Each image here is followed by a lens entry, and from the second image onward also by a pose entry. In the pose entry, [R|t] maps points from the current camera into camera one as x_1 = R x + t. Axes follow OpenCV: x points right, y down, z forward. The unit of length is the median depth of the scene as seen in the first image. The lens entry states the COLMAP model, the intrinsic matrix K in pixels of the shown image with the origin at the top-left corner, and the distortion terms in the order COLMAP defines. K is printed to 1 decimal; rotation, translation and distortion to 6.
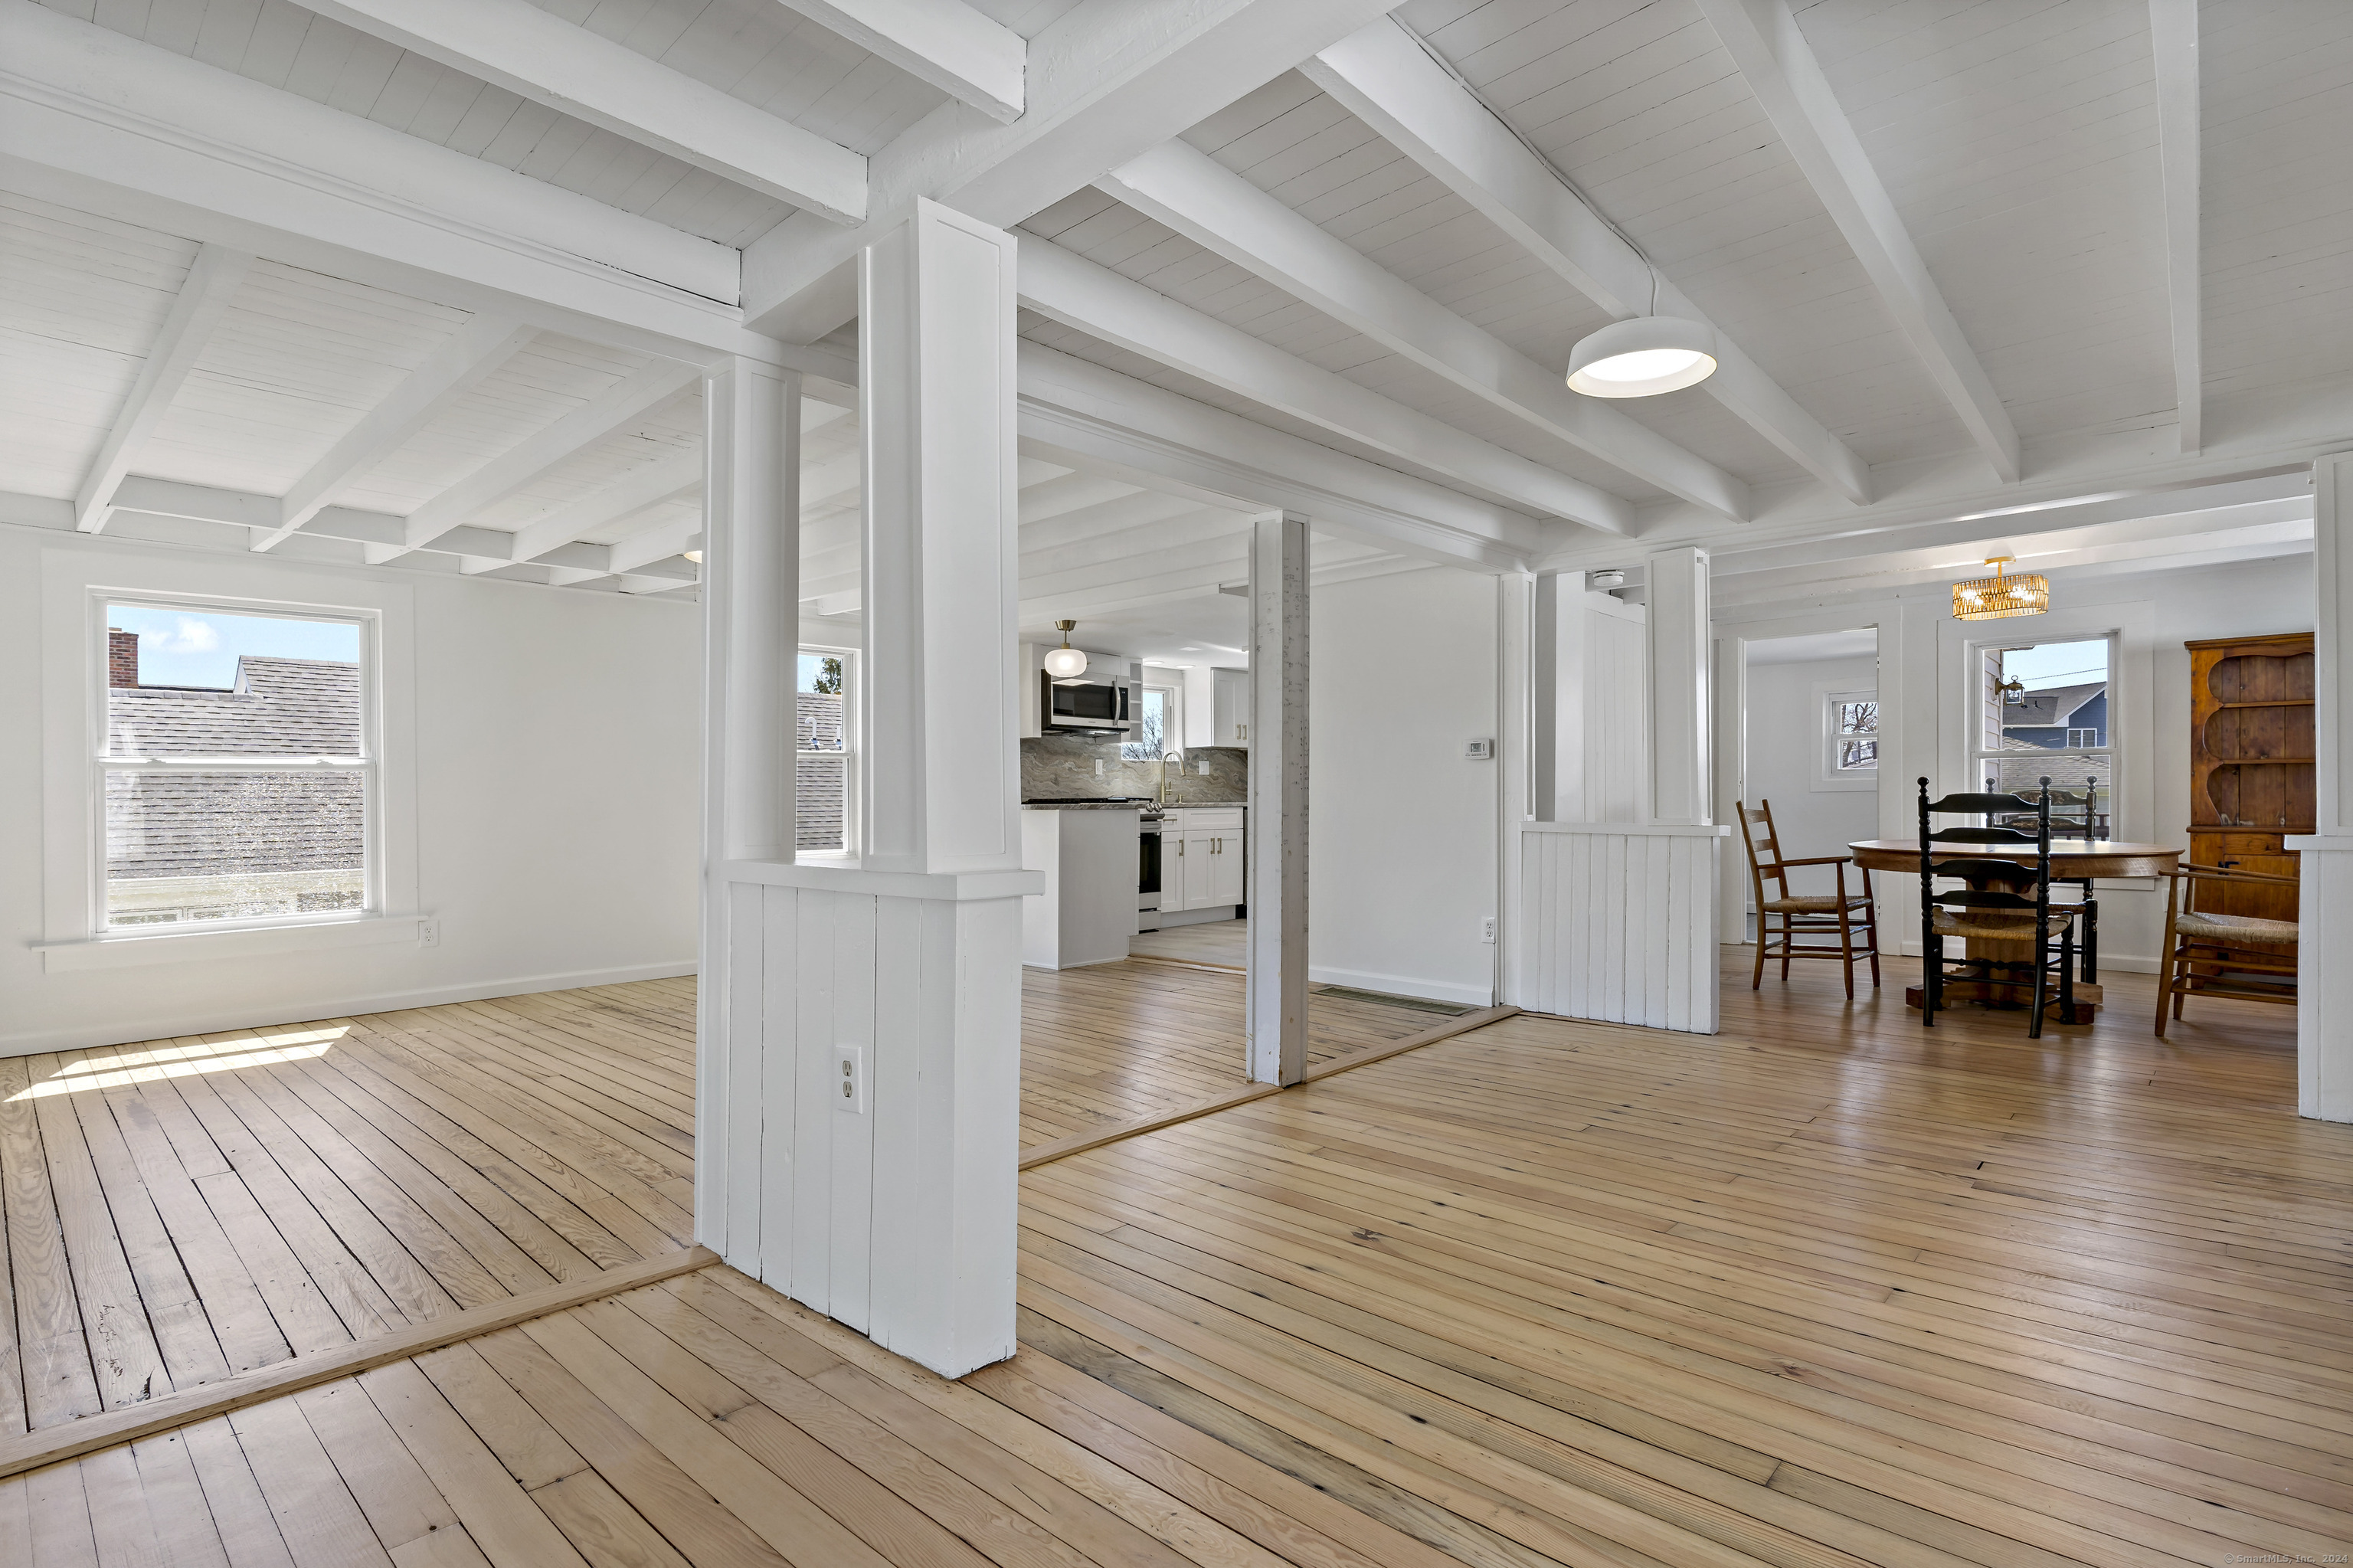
lens RADIAL K [[1127.5, 0, 1154.5], [0, 1127.5, 791.0], [0, 0, 1]] dist [0.000509, 0.000014]
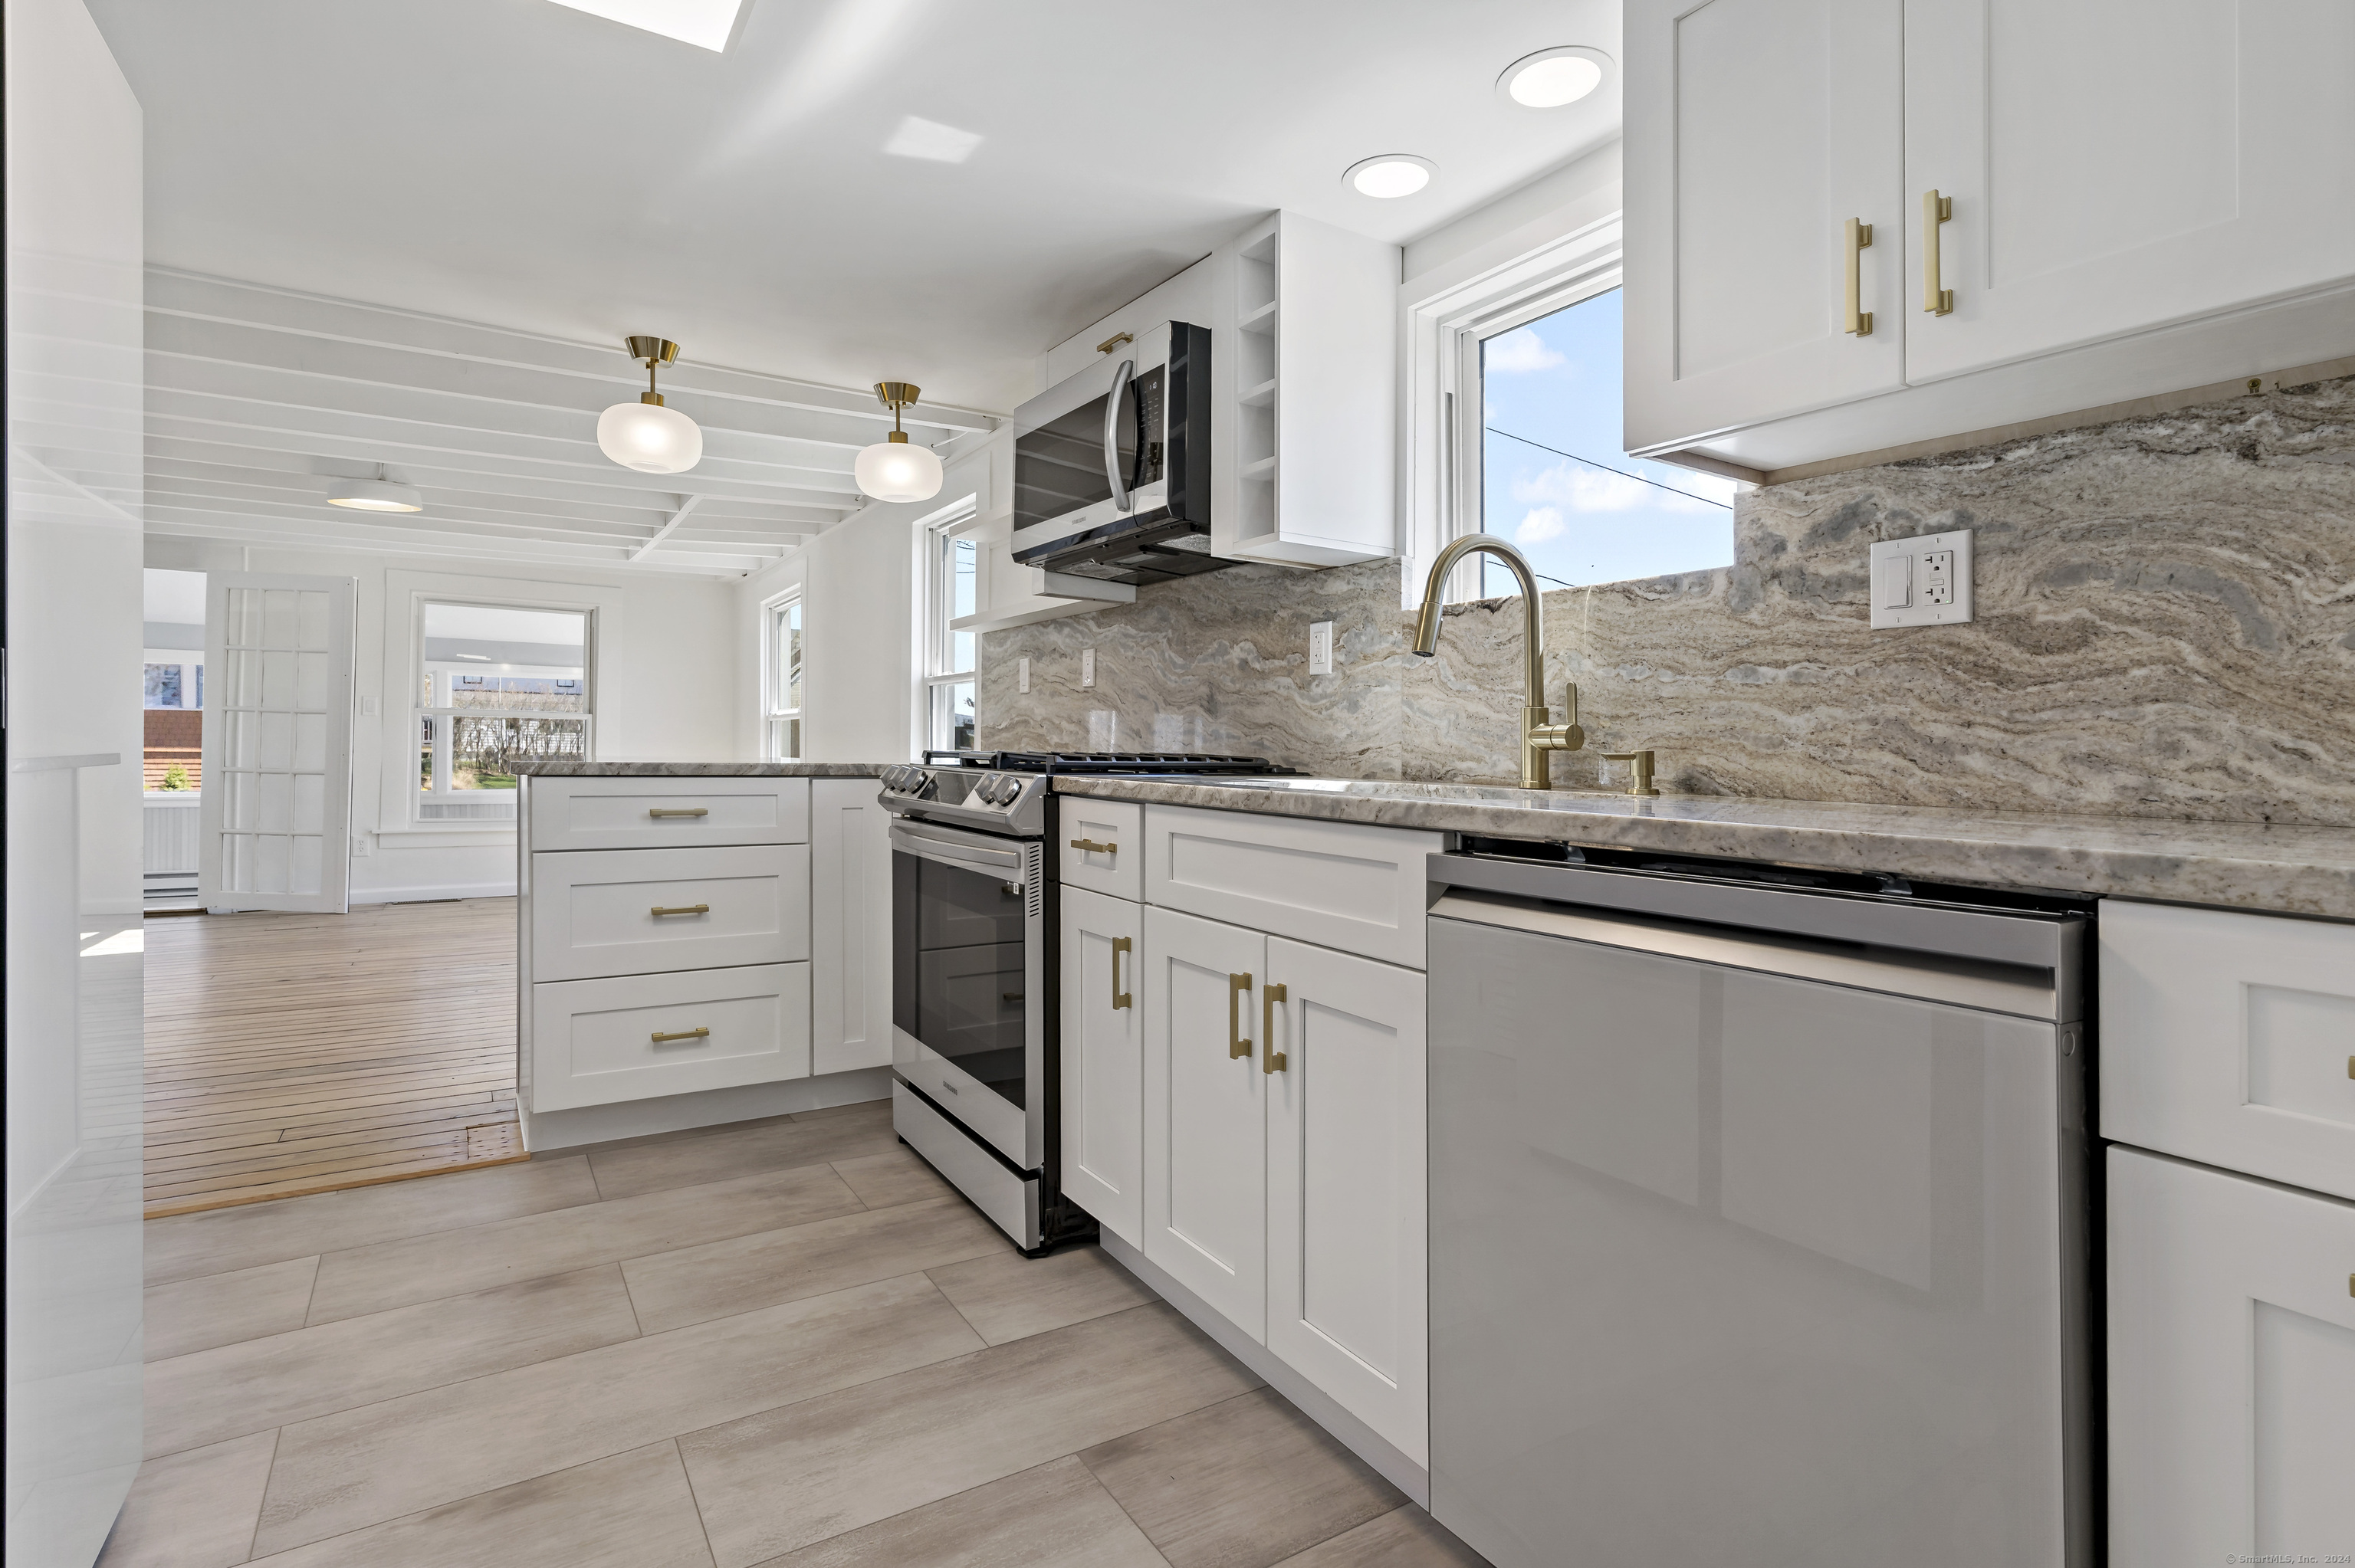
lens RADIAL K [[1144.5, 0, 1170.8], [0, 1144.5, 760.0], [0, 0, 1]] dist [0.002943, 0.000330]
pose [[-0.233838, 0.009980, -0.972224, 0.410661], [-0.012143, 0.999839, 0.013184, 0.005875], [0.972200, 0.014889, -0.233679, 1.755994]]
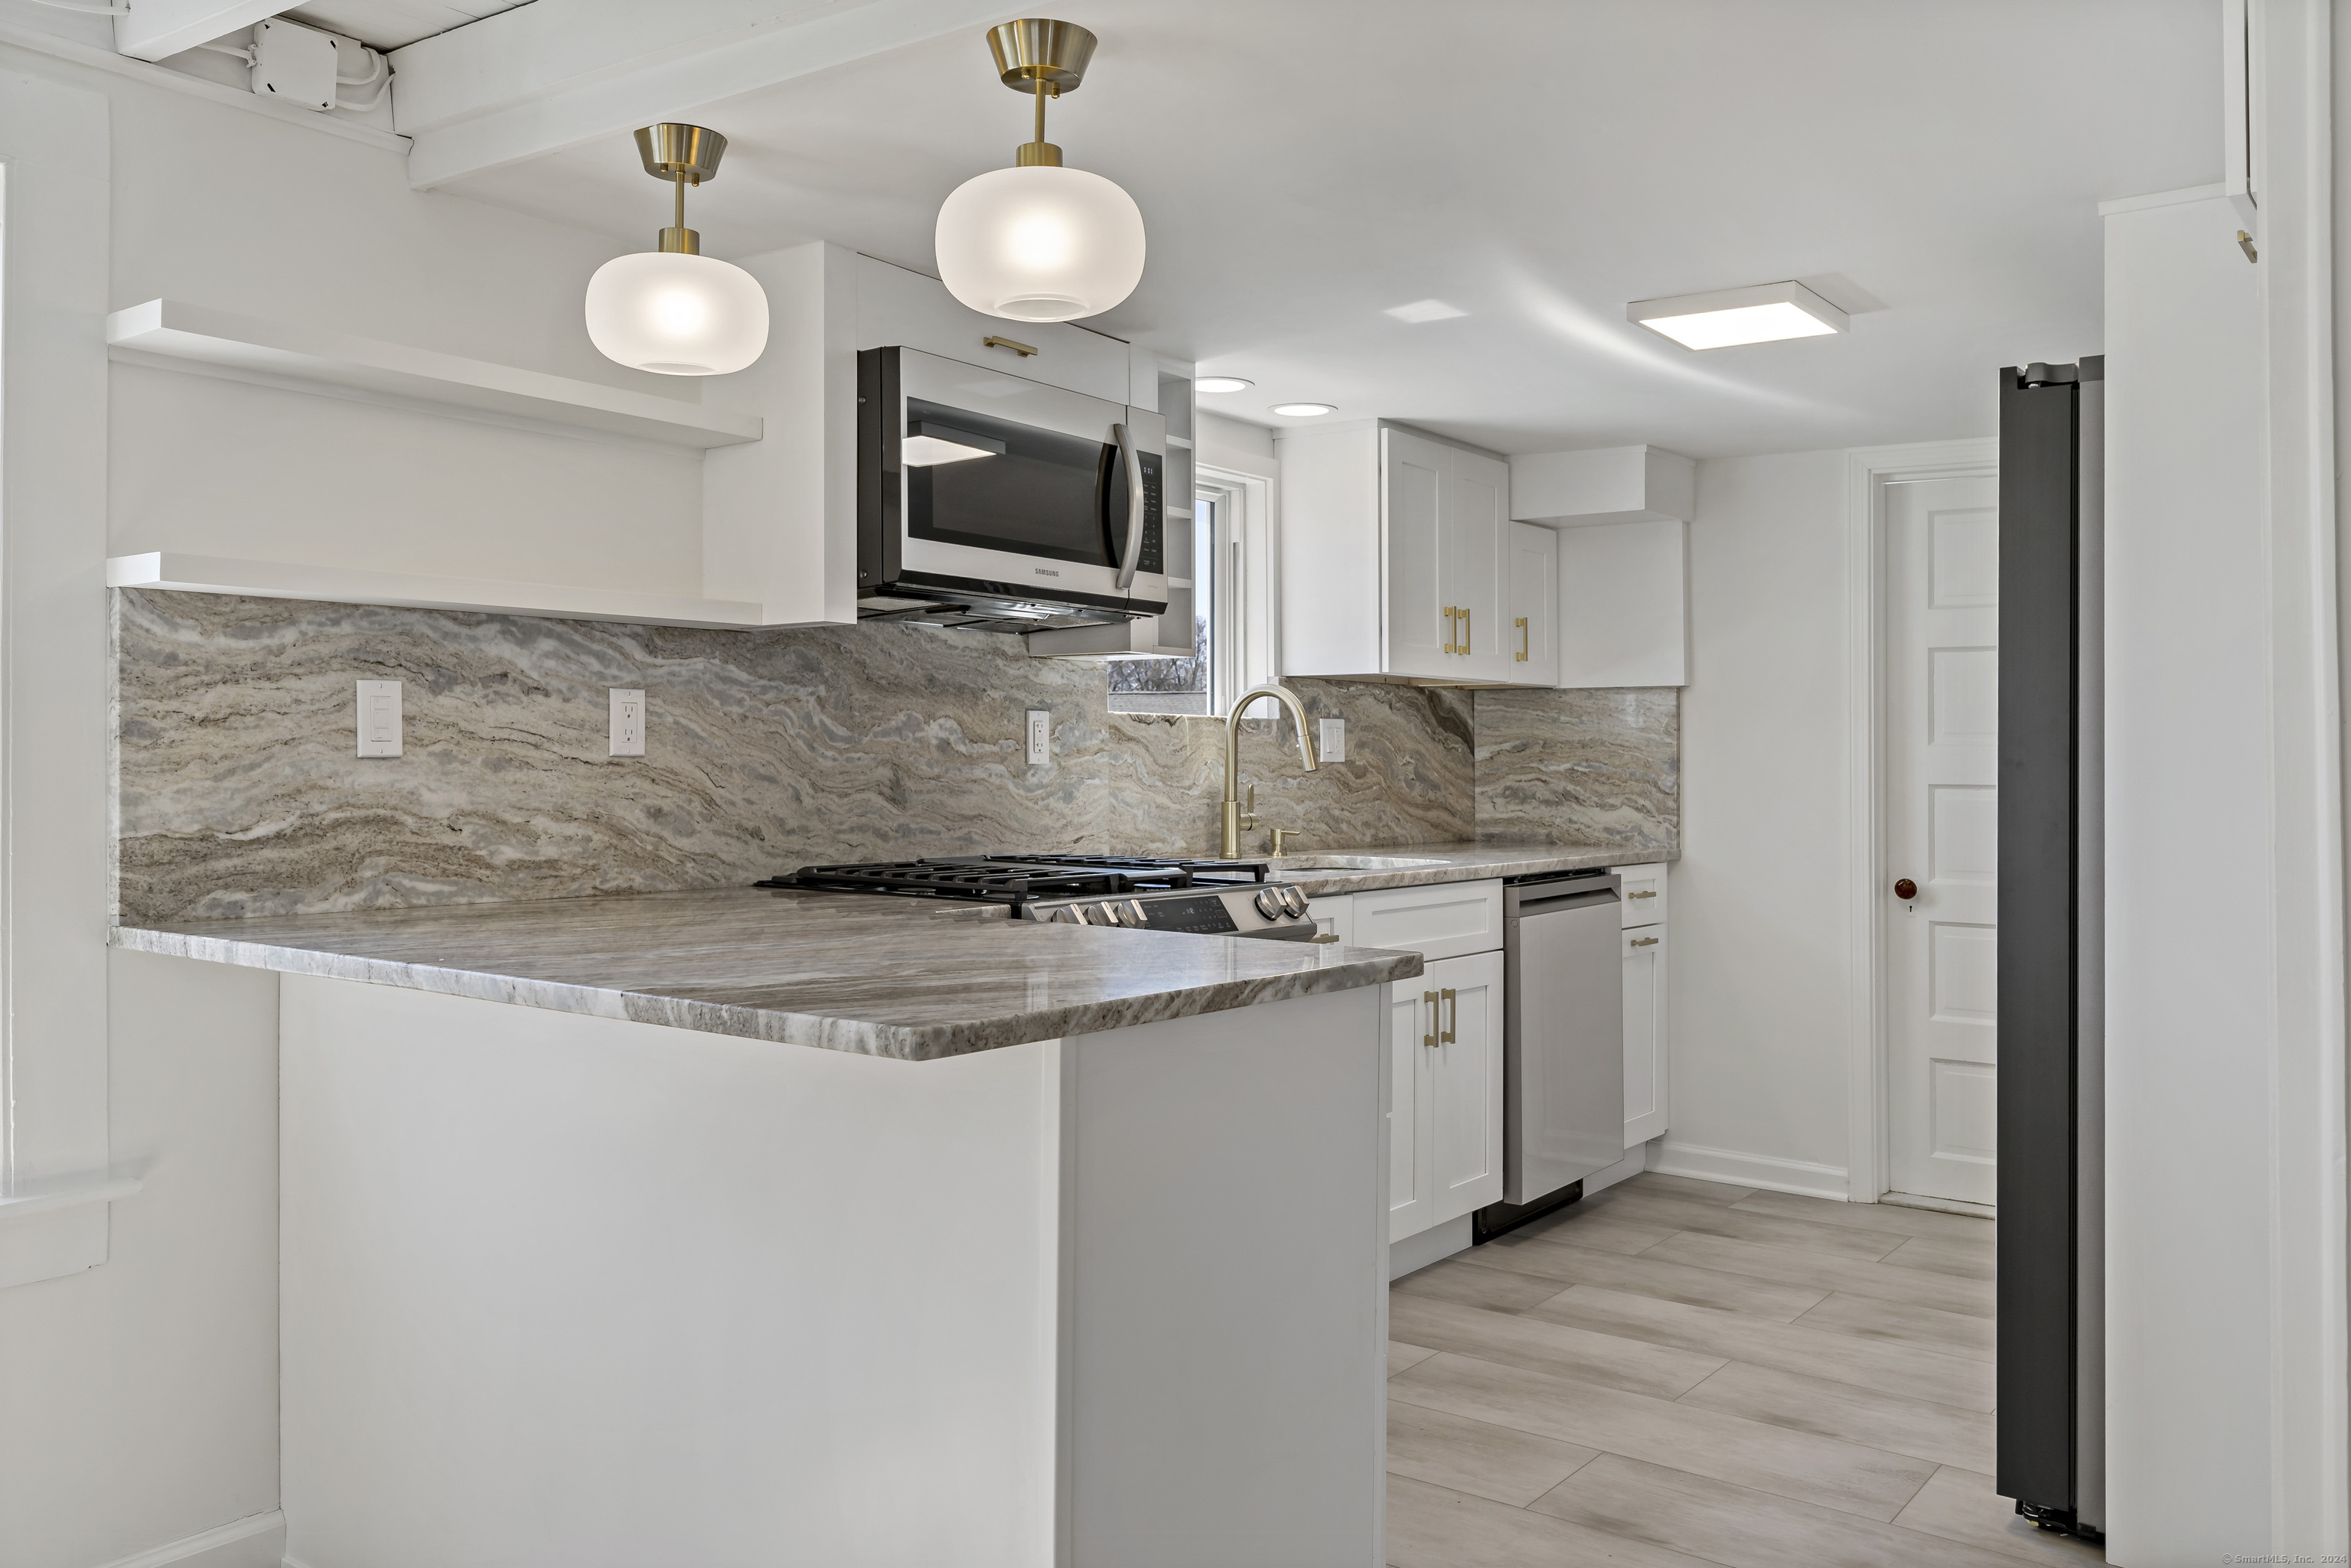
lens RADIAL K [[1892.0, 0, 1182.9], [0, 1892.0, 704.0], [0, 0, 1]] dist [-0.007221, 0.001719]
pose [[0.988746, 0.016532, 0.148690, -0.143026], [-0.013077, 0.999622, -0.024185, -0.032114], [-0.149034, 0.021968, 0.988588, 0.901533]]
